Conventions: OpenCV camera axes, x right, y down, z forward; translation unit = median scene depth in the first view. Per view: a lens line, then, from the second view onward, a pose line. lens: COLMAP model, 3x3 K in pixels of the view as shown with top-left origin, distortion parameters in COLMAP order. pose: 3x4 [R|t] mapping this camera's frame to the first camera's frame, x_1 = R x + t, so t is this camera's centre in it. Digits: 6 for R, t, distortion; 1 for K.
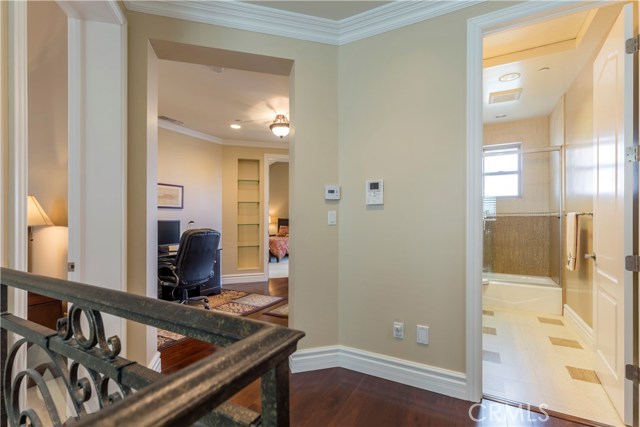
lens RADIAL K [[300.1, 0, 322.2], [0, 300.1, 216.6], [0, 0, 1]] dist [0.001778, -0.000597]
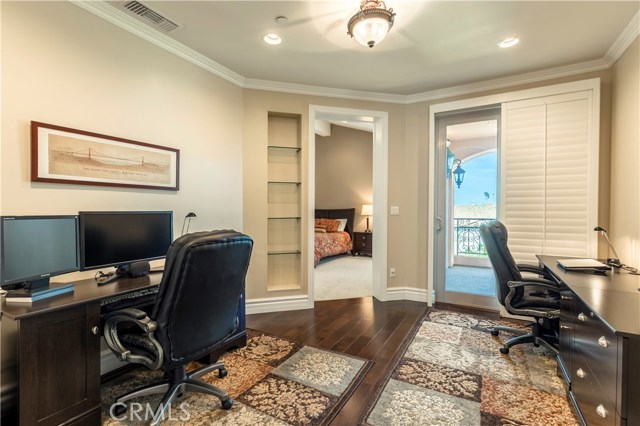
lens RADIAL K [[300.1, 0, 314.8], [0, 300.1, 213.7], [0, 0, 1]] dist [0.001778, -0.000597]
pose [[0.999344, 0.004725, -0.035920, -0.210401], [-0.003951, 0.999759, 0.021586, 0.004481], [0.036013, -0.021430, 0.999122, 0.497293]]
